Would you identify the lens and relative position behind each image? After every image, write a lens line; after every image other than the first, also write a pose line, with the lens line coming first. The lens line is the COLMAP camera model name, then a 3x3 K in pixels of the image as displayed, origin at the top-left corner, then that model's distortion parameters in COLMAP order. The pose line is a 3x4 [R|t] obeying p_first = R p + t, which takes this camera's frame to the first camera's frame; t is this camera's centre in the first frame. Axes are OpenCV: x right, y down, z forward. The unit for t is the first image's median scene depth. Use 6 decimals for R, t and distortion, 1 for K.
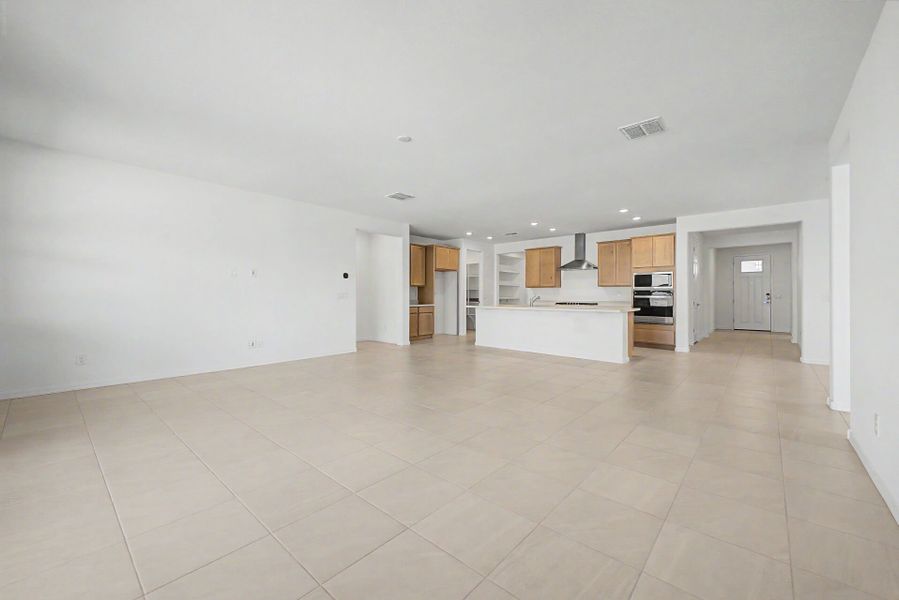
lens RADIAL K [[355.2, 0, 449.3], [0, 355.2, 293.6], [0, 0, 1]] dist [0.002610, 0.000211]
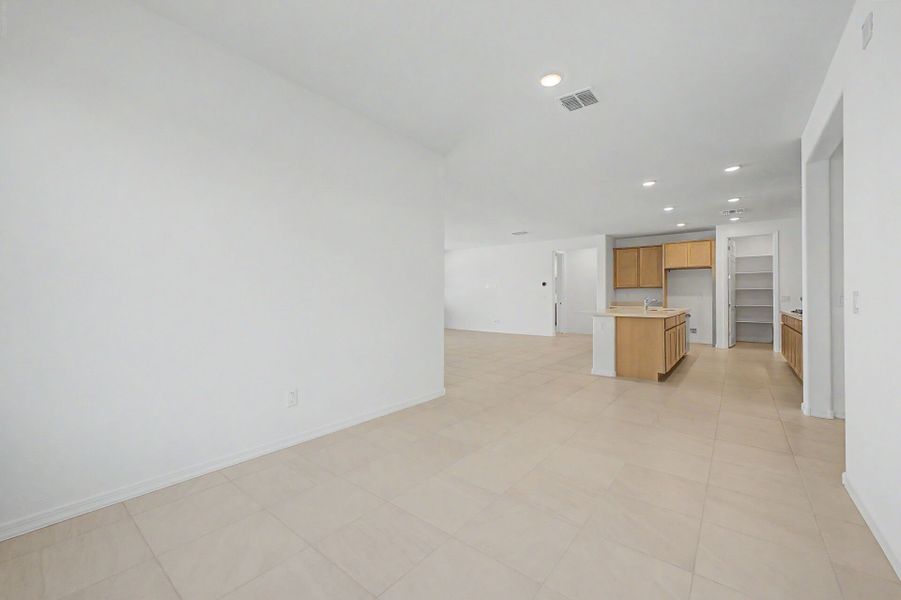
lens RADIAL K [[356.0, 0, 450.3], [0, 356.0, 293.6], [0, 0, 1]] dist [0.002610, 0.000211]
pose [[0.046132, -0.011172, -0.998873, 0.860155], [-0.000758, 0.999937, -0.011219, 0.004322], [0.998935, 0.001275, 0.046121, 0.403392]]
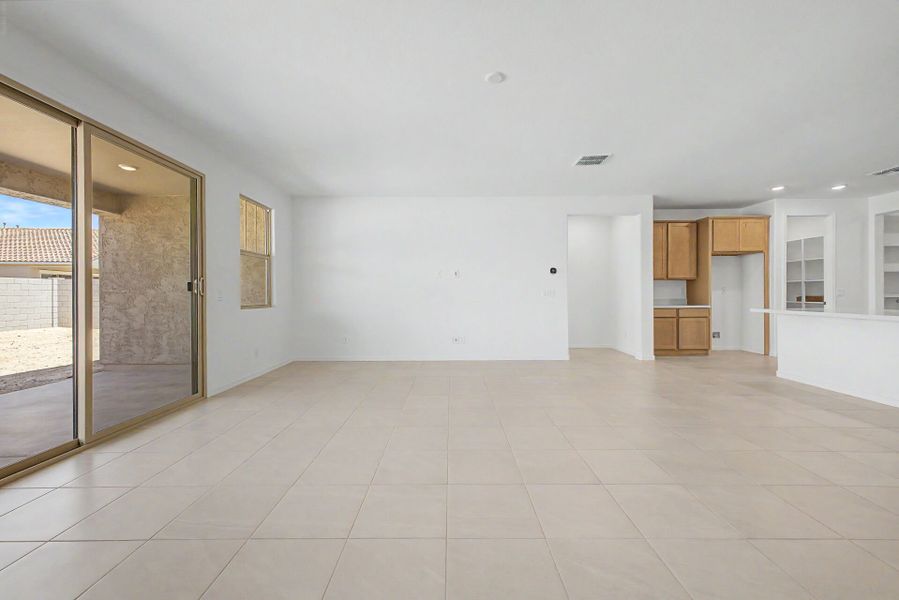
lens RADIAL K [[355.2, 0, 449.3], [0, 355.2, 293.6], [0, 0, 1]] dist [0.002610, 0.000211]
pose [[0.654372, -0.006964, -0.756140, 0.144082], [0.012325, 0.999923, 0.001457, 0.000742], [0.756072, -0.010273, 0.654408, 0.181496]]
